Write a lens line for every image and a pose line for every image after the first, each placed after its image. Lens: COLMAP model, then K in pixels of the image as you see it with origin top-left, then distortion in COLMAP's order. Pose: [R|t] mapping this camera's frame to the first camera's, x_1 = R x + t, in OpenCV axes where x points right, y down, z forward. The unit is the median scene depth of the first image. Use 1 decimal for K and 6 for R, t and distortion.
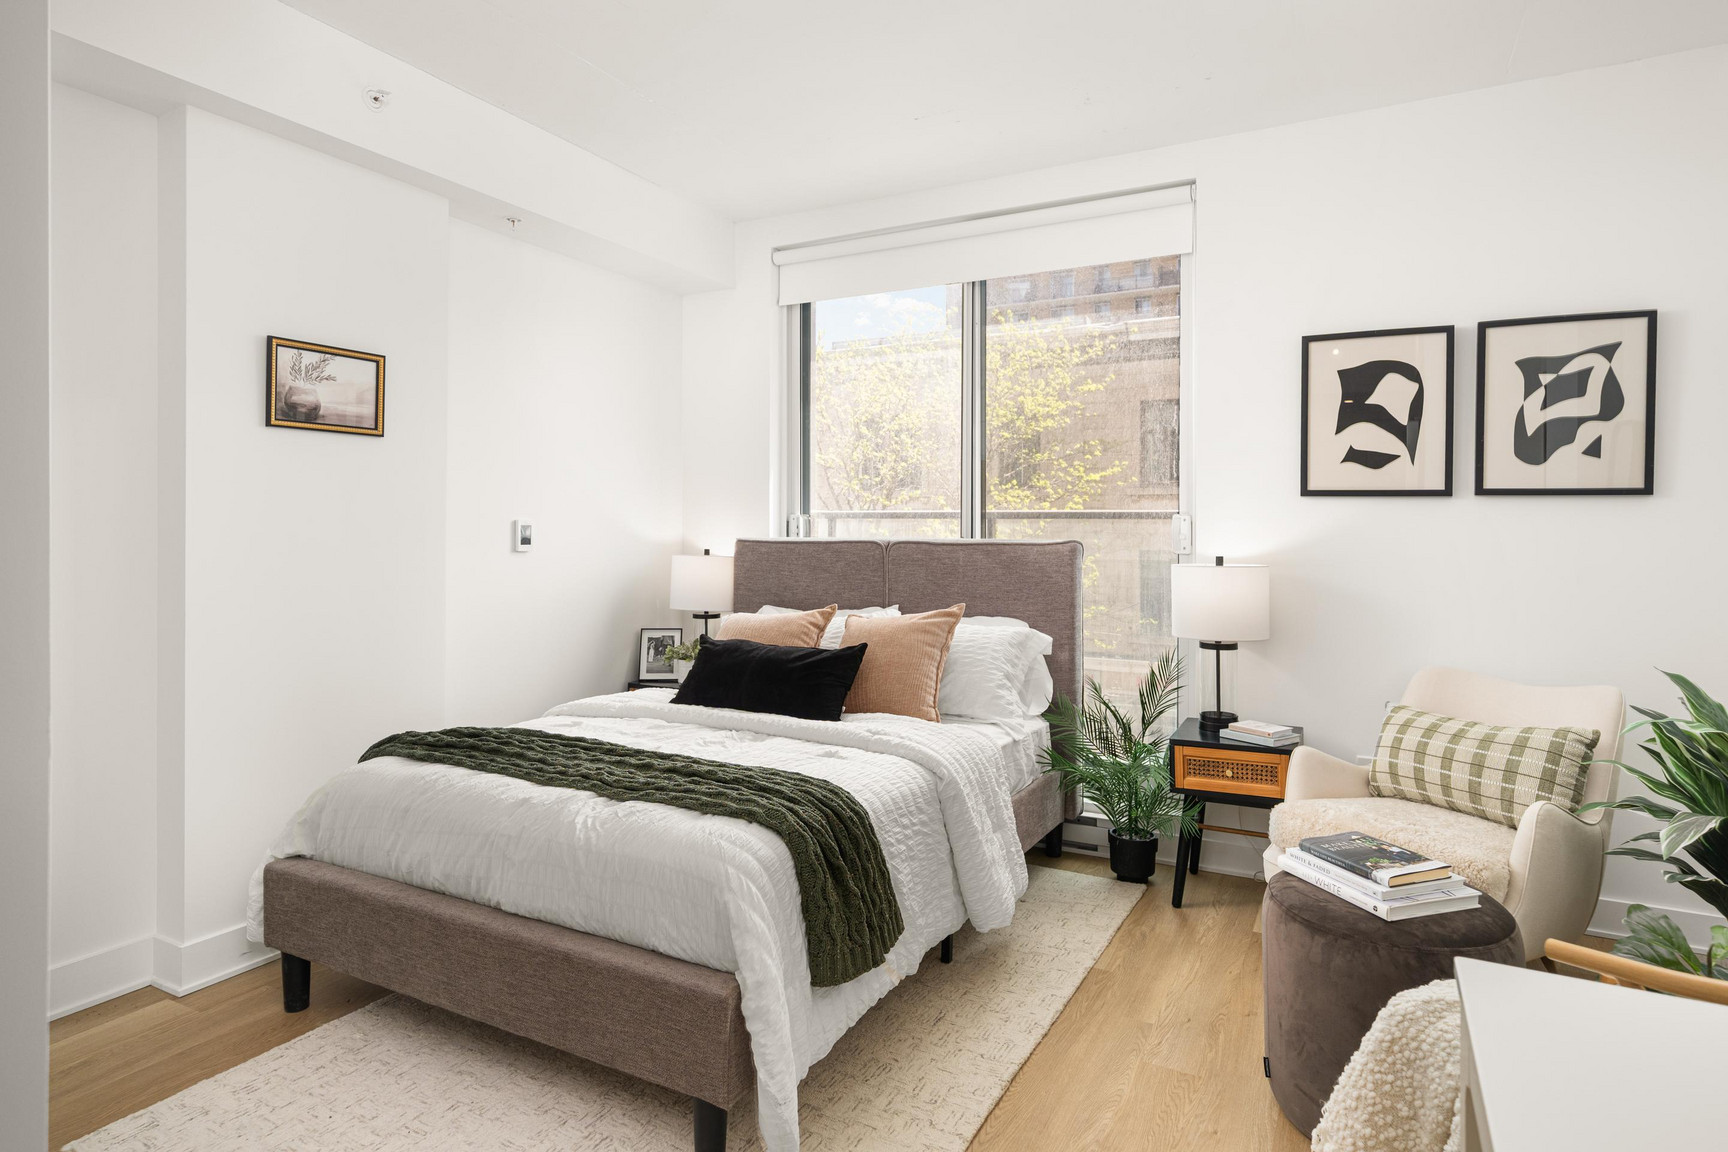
lens RADIAL K [[954.5, 0, 877.8], [0, 954.5, 525.9], [0, 0, 1]] dist [0.001009, 0.000698]
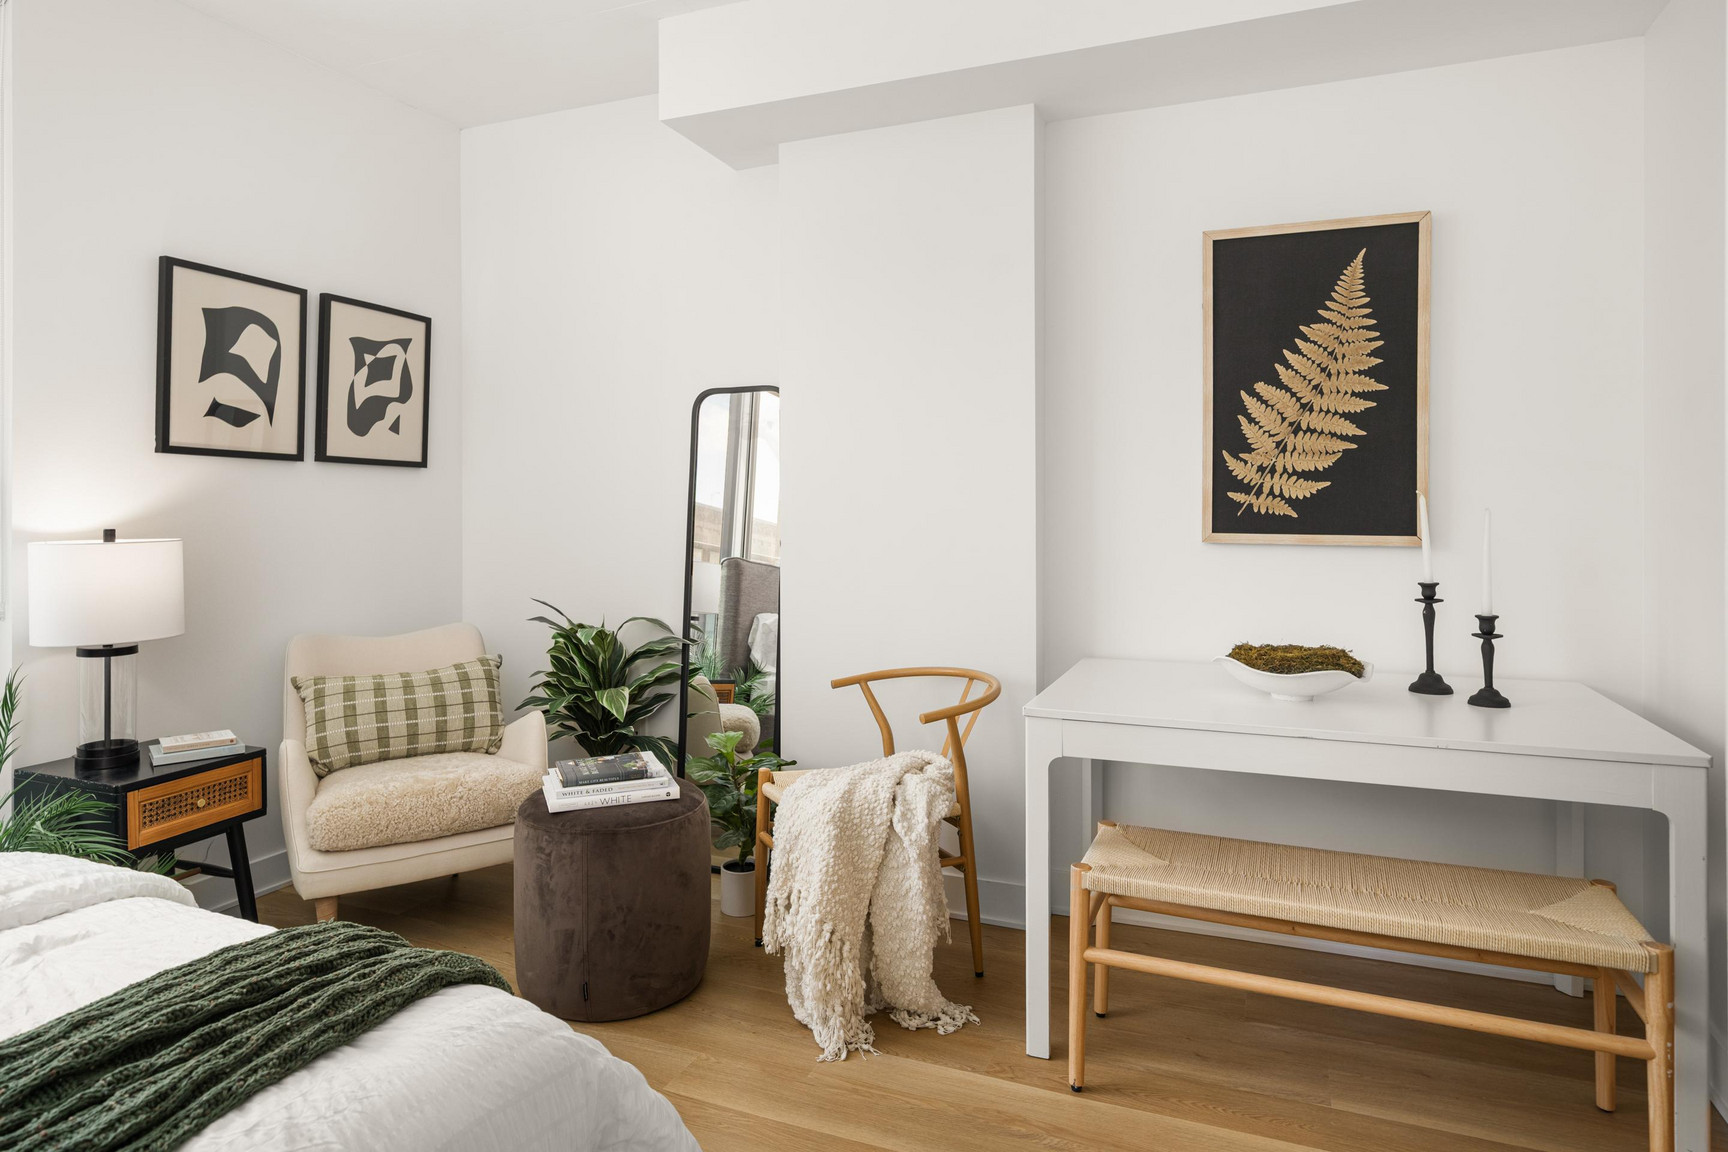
lens RADIAL K [[1010.6, 0, 876.8], [0, 1010.6, 495.6], [0, 0, 1]] dist [-0.002705, -0.001087]
pose [[-0.109691, 0.004565, 0.993955, -0.521813], [-0.009268, 0.999941, -0.005616, 0.005107], [-0.993923, -0.009828, -0.109642, 0.539131]]
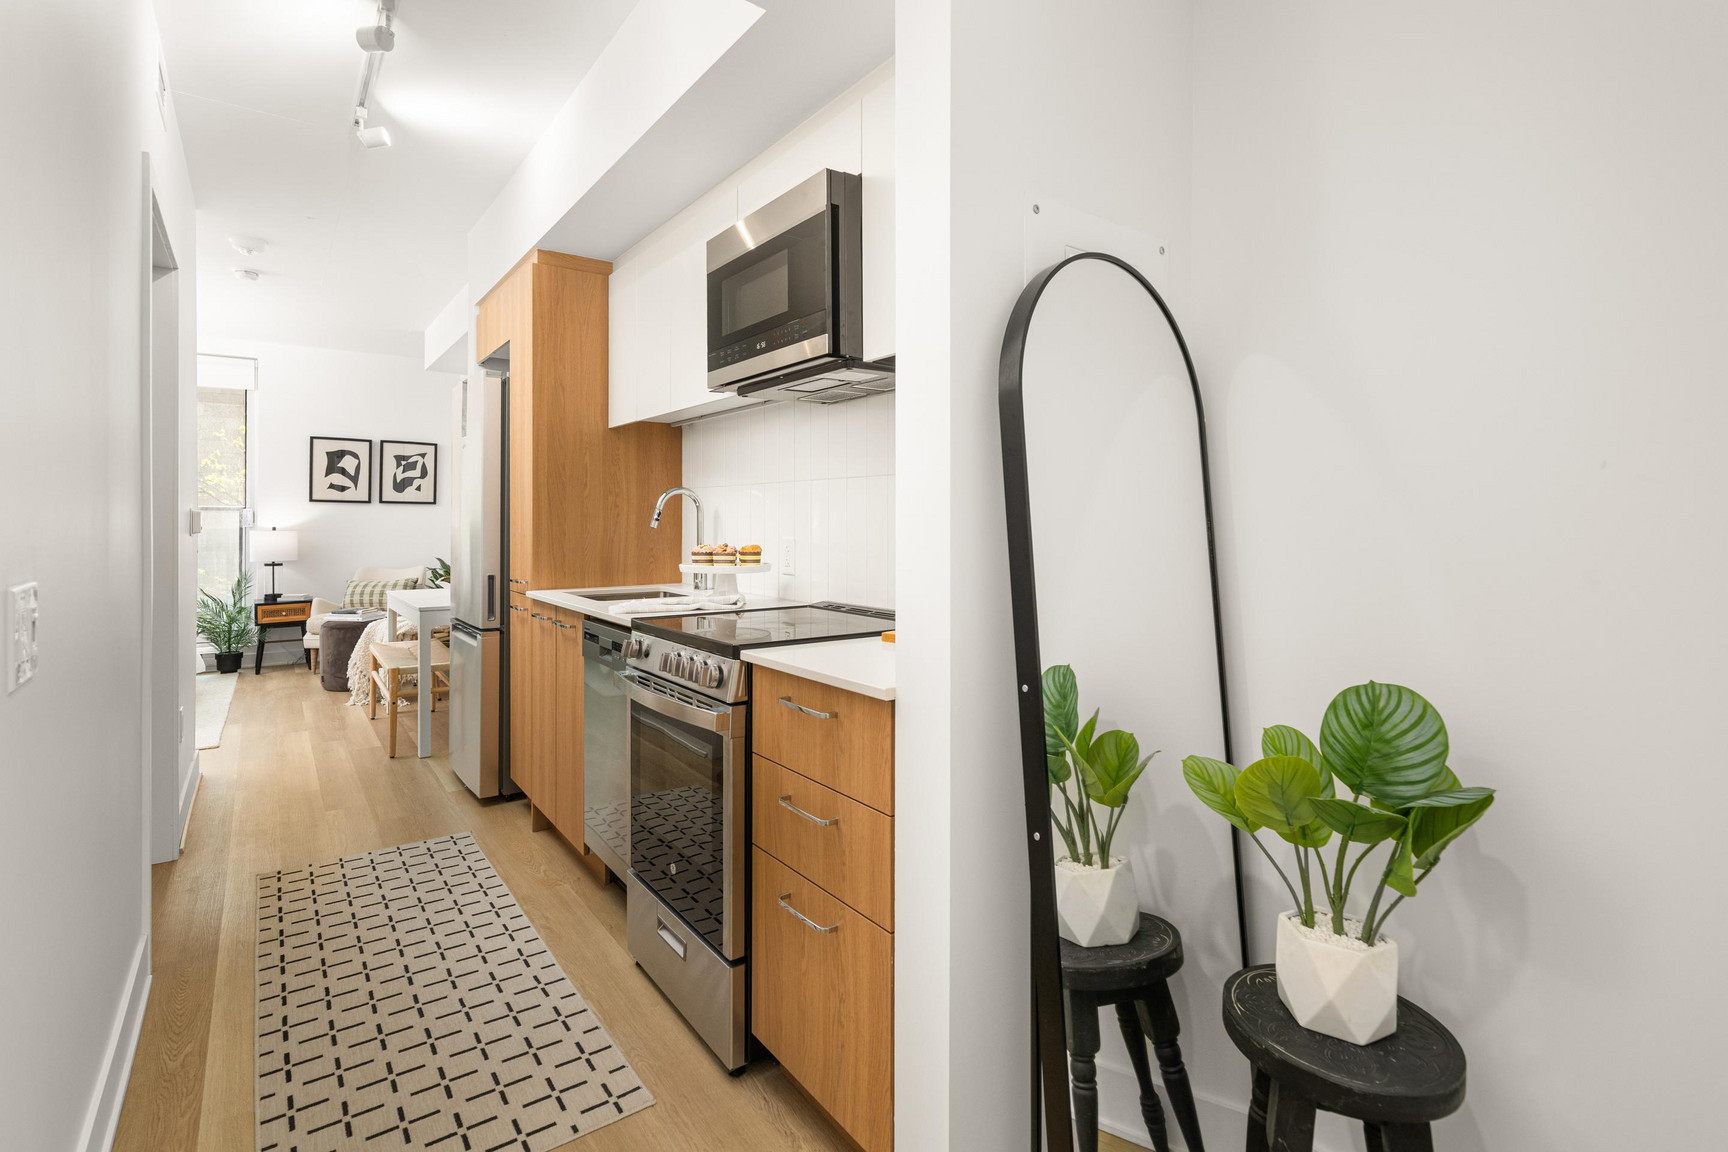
lens RADIAL K [[801.5, 0, 835.7], [0, 801.5, 512.0], [0, 0, 1]] dist [0.000782, 0.000204]
pose [[0.449571, 0.007750, 0.893211, -0.853597], [-0.001116, 0.999966, -0.008115, 0.010702], [-0.893244, 0.002651, 0.449564, -1.223338]]
